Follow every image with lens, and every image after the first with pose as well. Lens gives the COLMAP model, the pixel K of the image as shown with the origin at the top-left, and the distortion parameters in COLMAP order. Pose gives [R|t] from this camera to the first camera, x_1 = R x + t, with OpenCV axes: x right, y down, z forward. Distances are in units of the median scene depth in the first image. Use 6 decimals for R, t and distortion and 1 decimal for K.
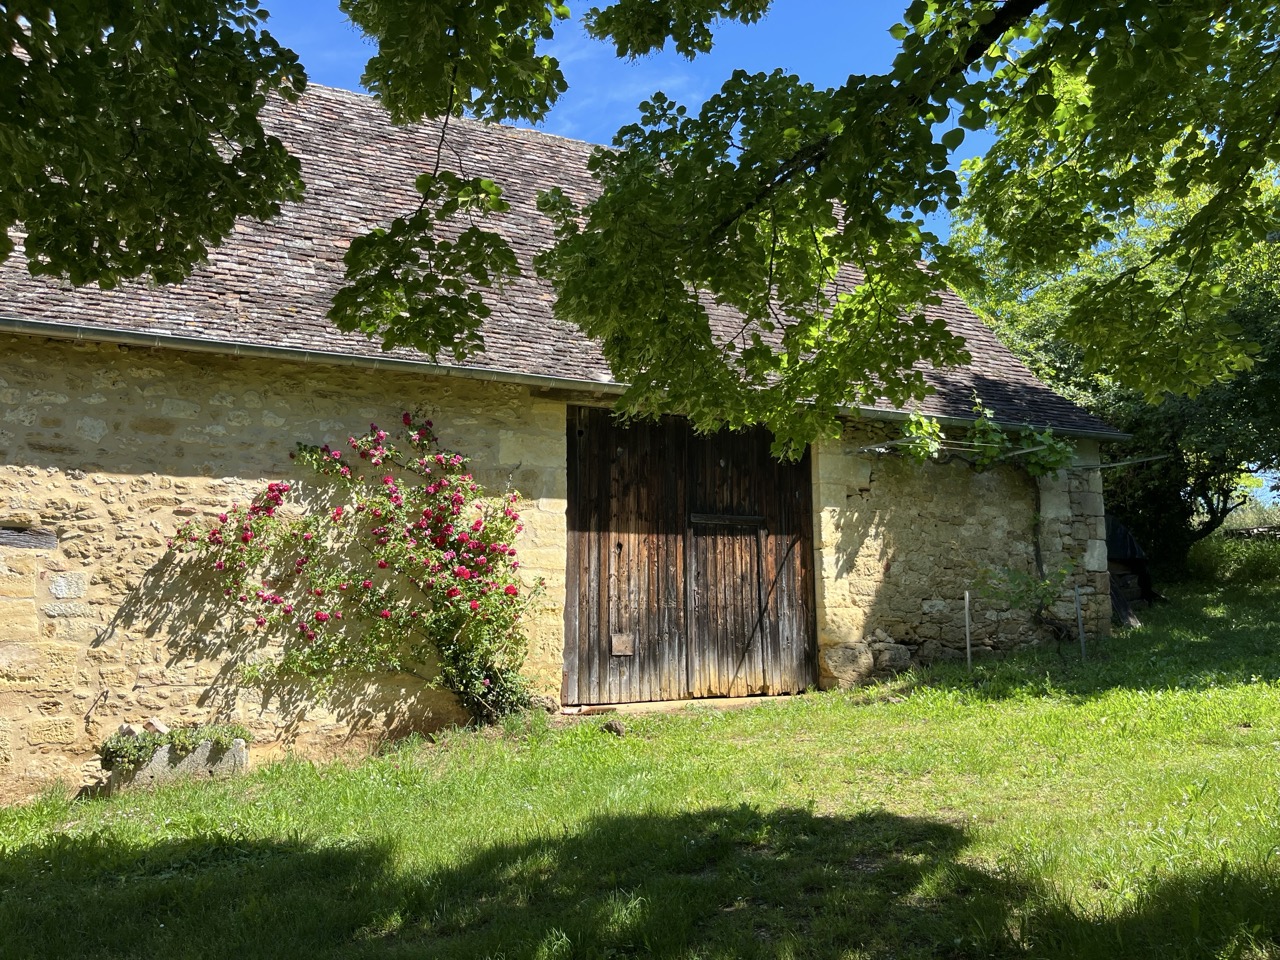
lens RADIAL K [[969.9, 0, 638.3], [0, 969.9, 471.8], [0, 0, 1]] dist [0.046411, -0.046025]
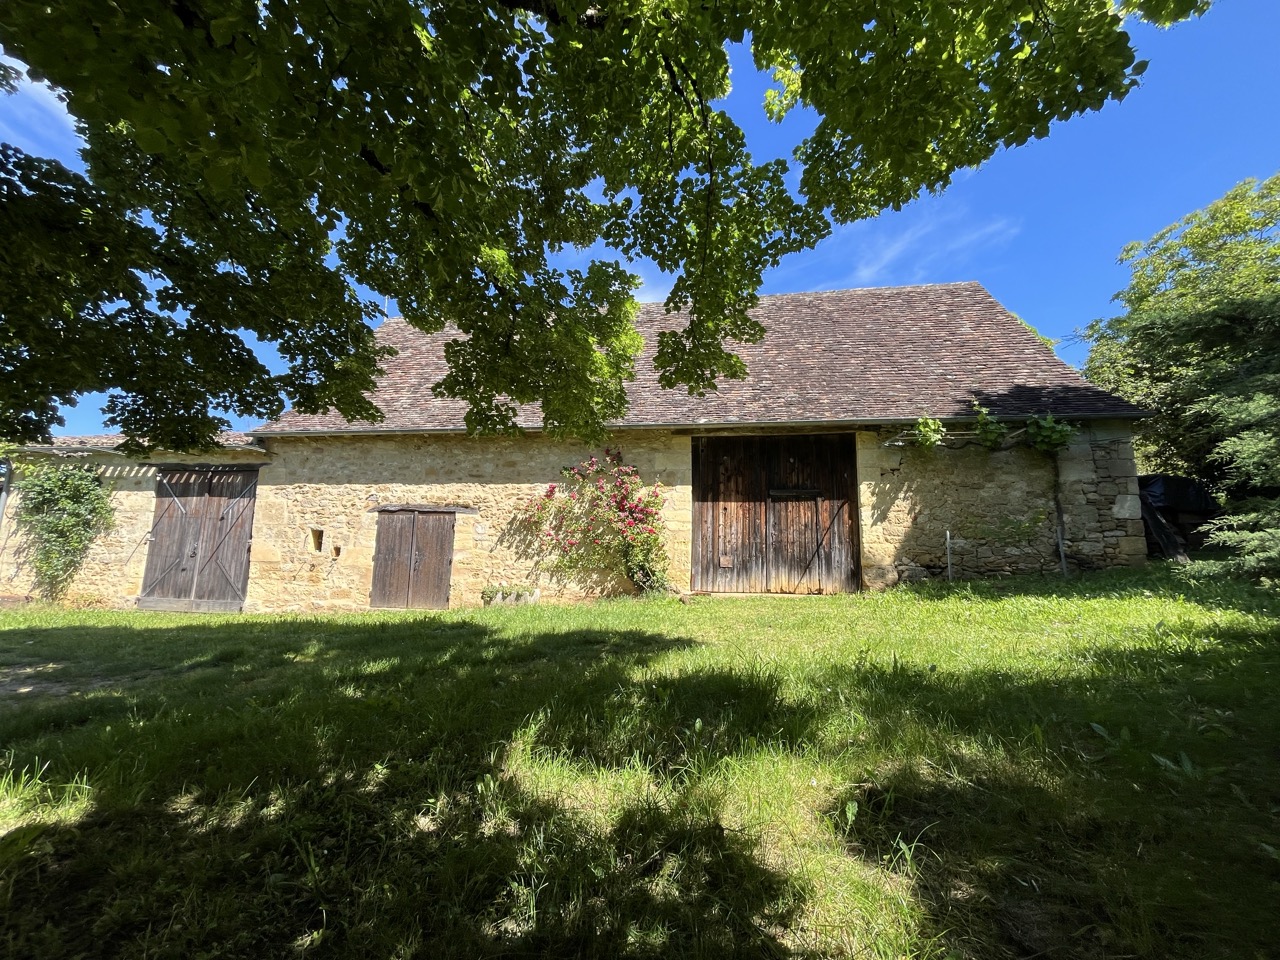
lens RADIAL K [[519.5, 0, 642.1], [0, 519.5, 479.3], [0, 0, 1]] dist [0.002011, -0.000052]
pose [[0.829228, -0.066518, -0.554937, 0.414537], [0.058480, 0.997769, -0.032213, 0.043121], [0.555842, -0.005741, 0.831268, 0.079351]]
